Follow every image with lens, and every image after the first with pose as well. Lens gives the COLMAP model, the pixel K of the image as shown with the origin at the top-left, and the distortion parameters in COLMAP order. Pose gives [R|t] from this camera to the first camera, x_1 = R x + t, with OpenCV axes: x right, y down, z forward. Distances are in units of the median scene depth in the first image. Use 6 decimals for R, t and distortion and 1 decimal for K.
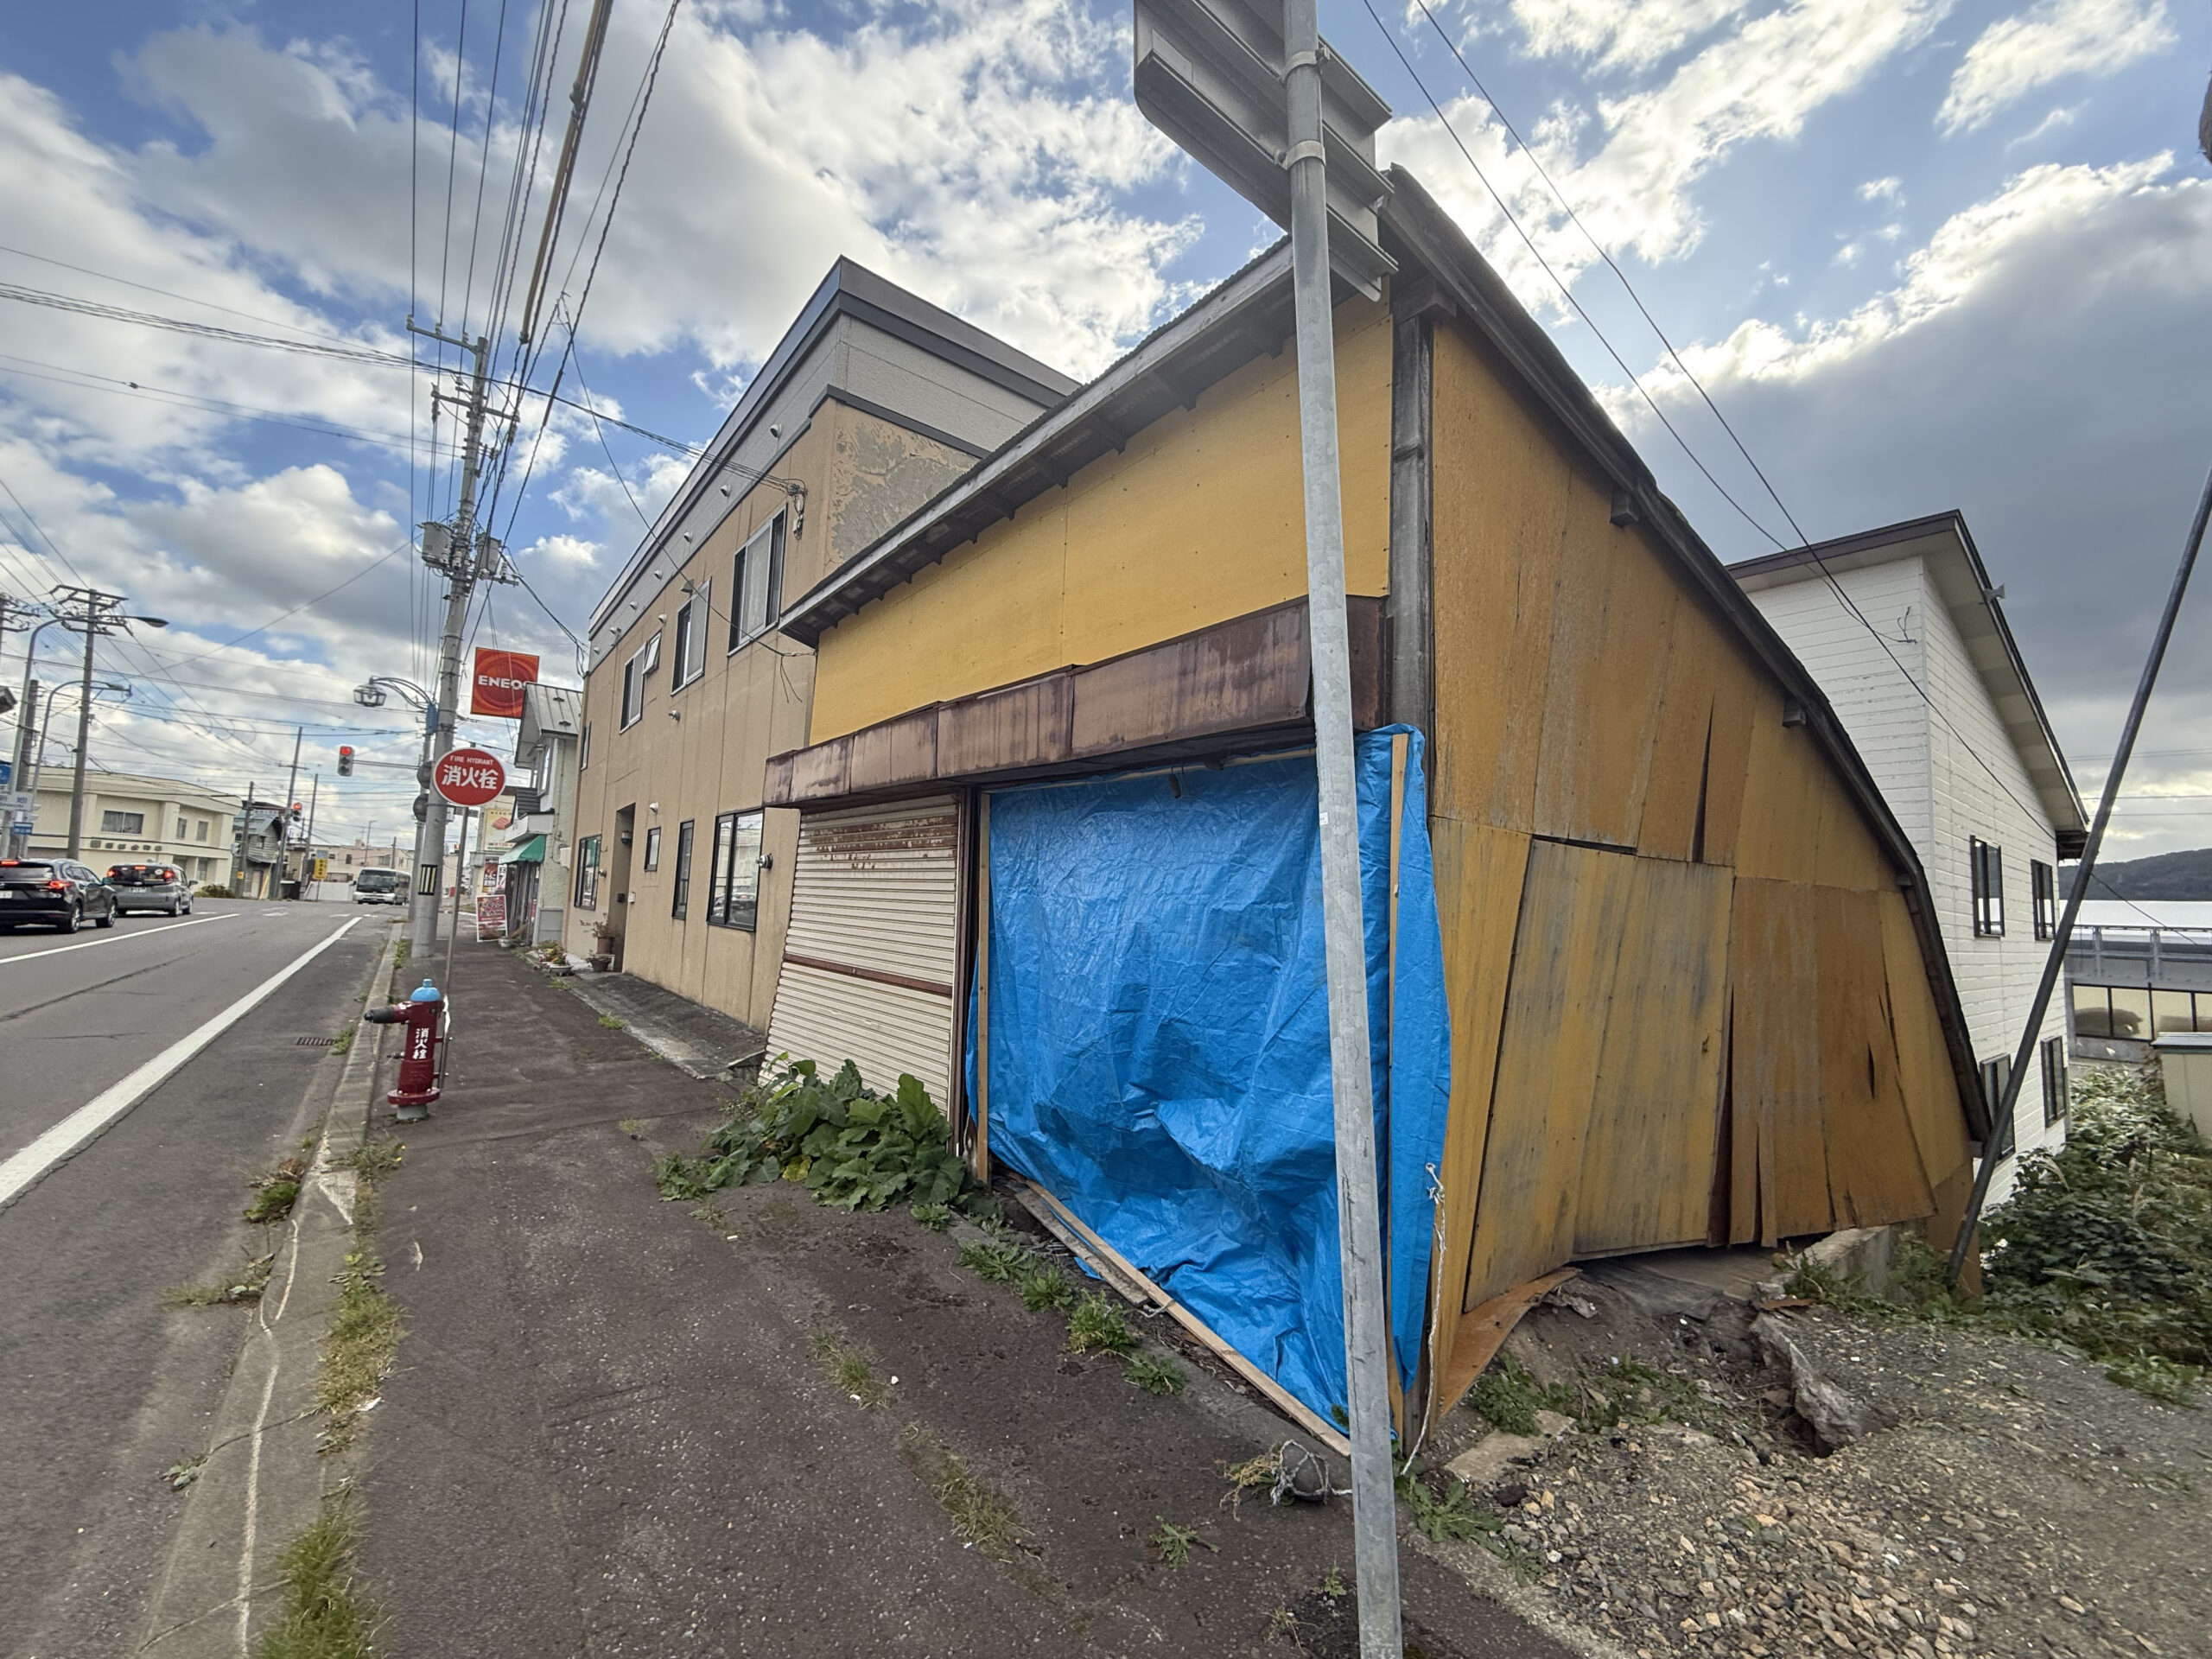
lens RADIAL K [[872.4, 0, 1130.2], [0, 872.4, 830.5], [0, 0, 1]] dist [0.001659, 0.000125]
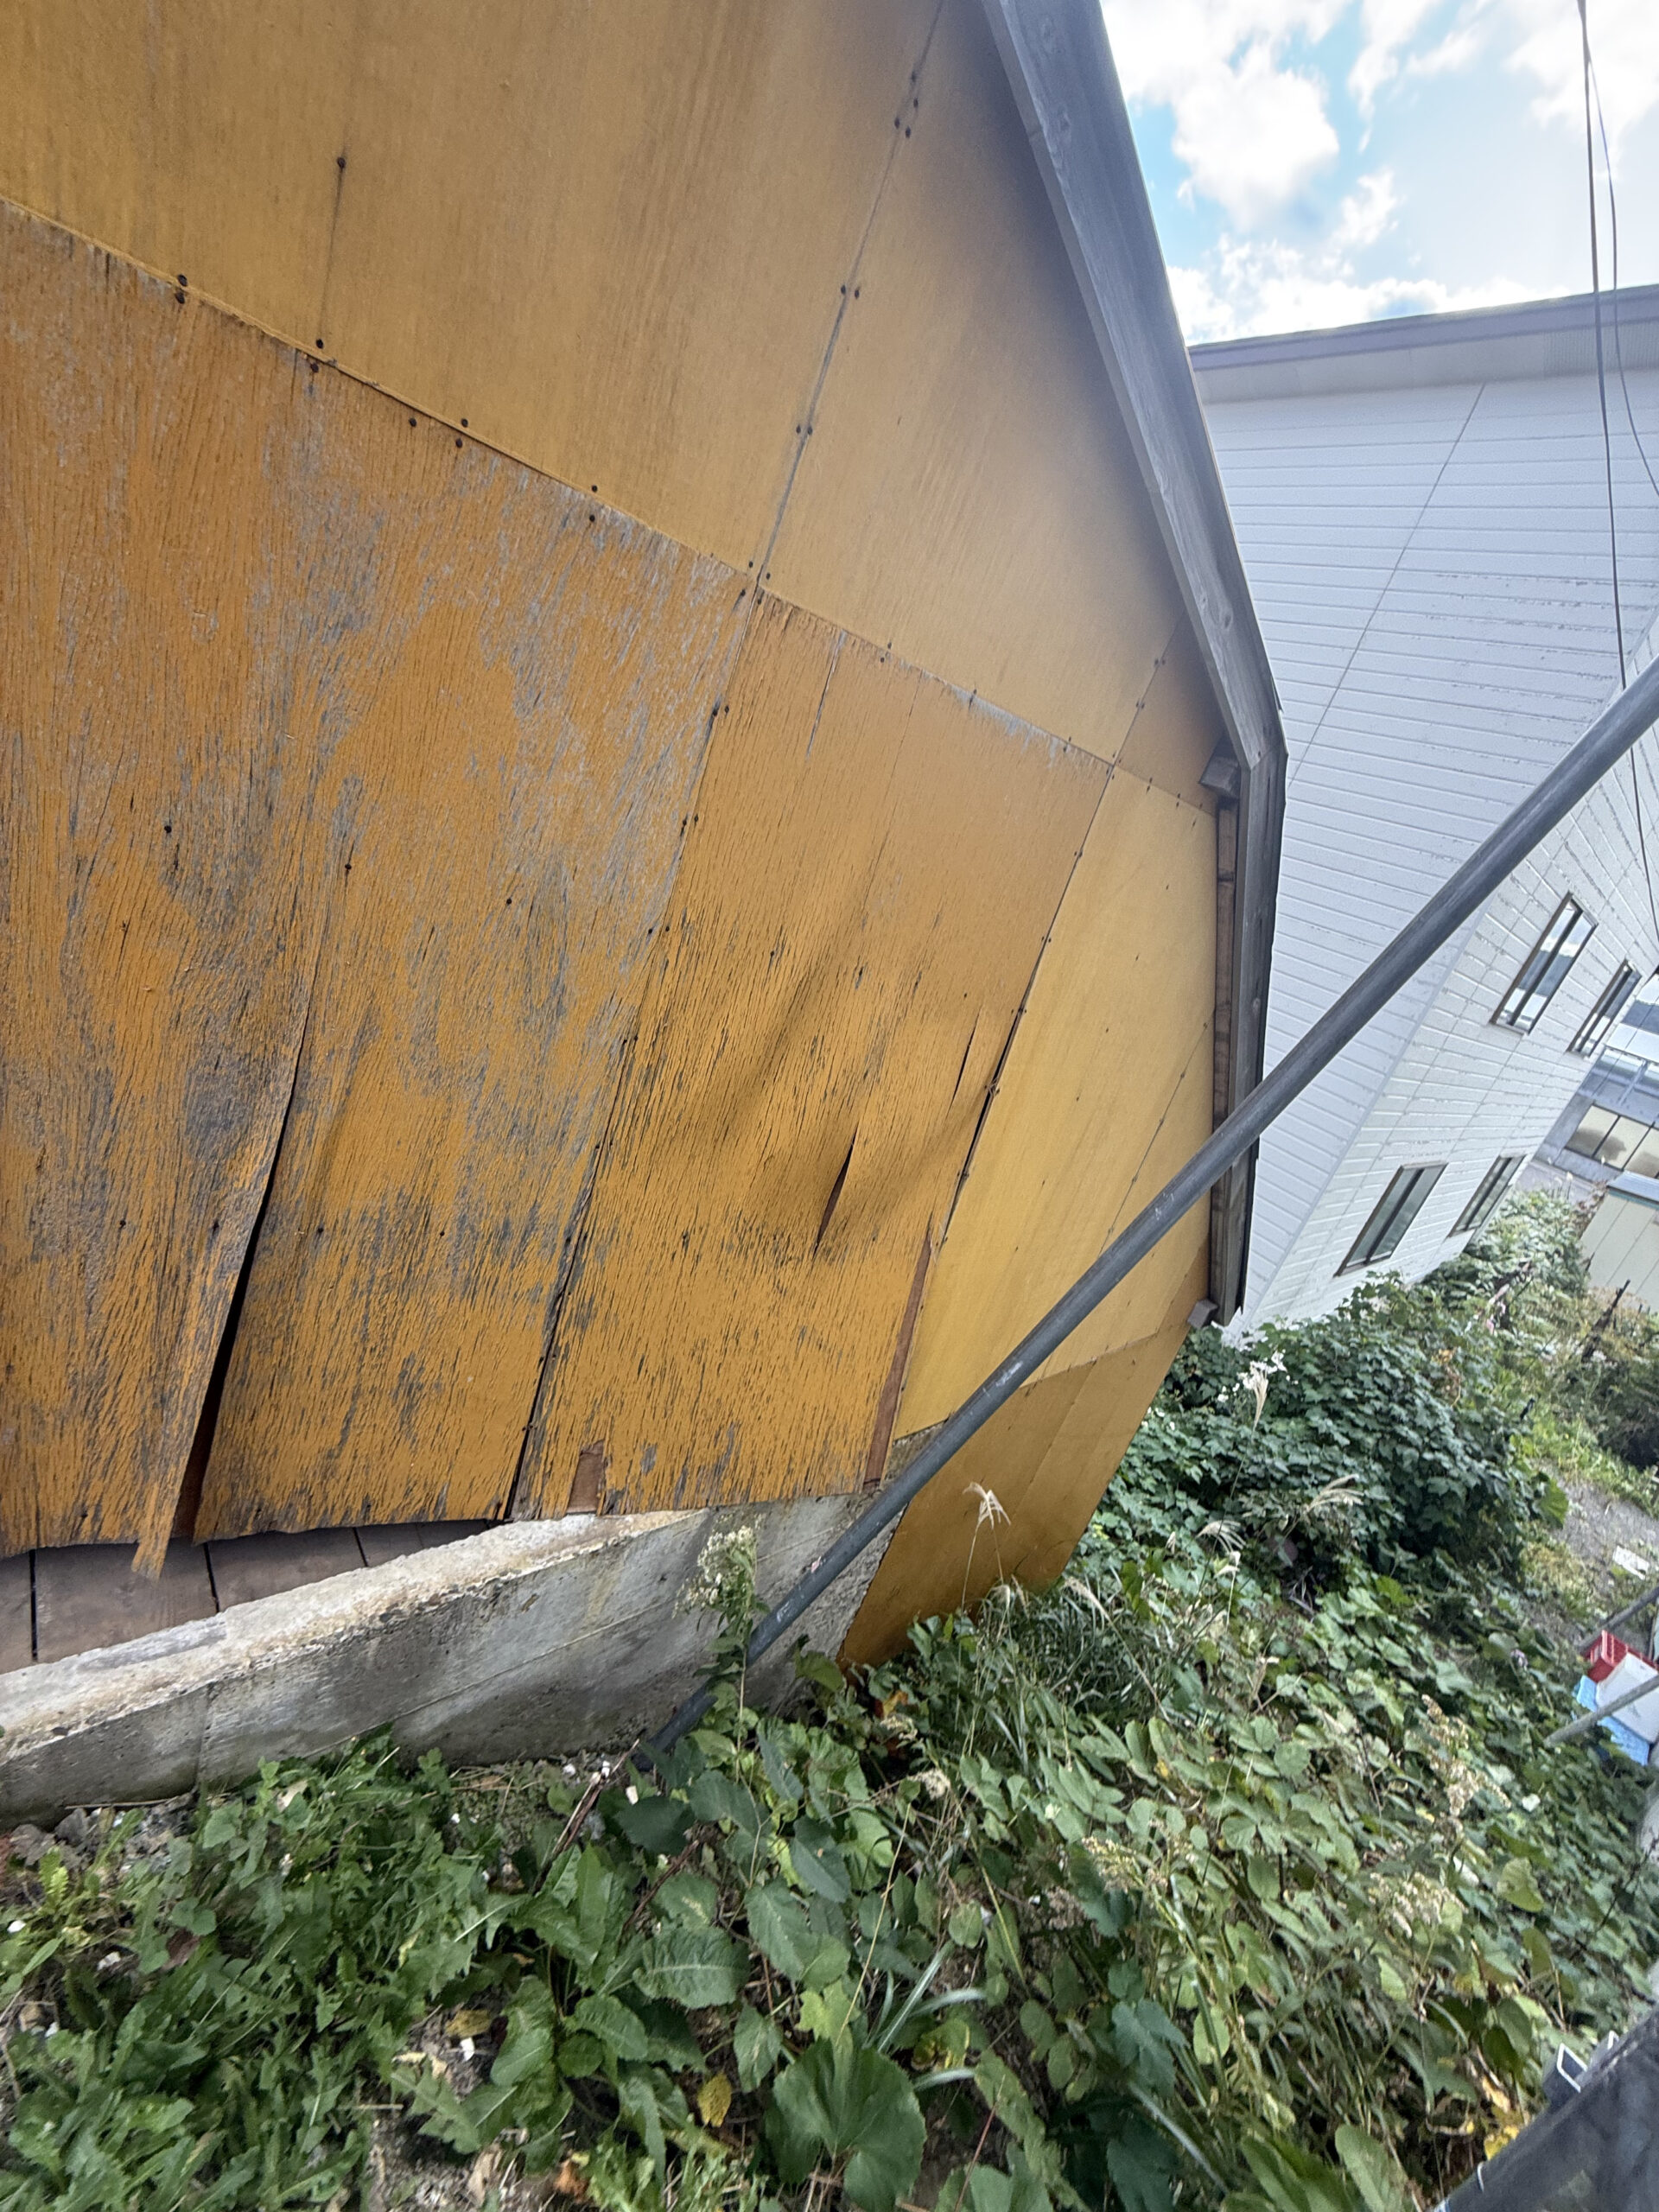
lens RADIAL K [[872.4, 0, 829.5], [0, 872.4, 1106.0], [0, 0, 1]] dist [0.001659, 0.000125]
pose [[0.960869, 0.246986, 0.125417, 0.680834], [-0.276811, 0.873078, 0.401386, 0.073371], [-0.010362, -0.420395, 0.907282, 0.572854]]
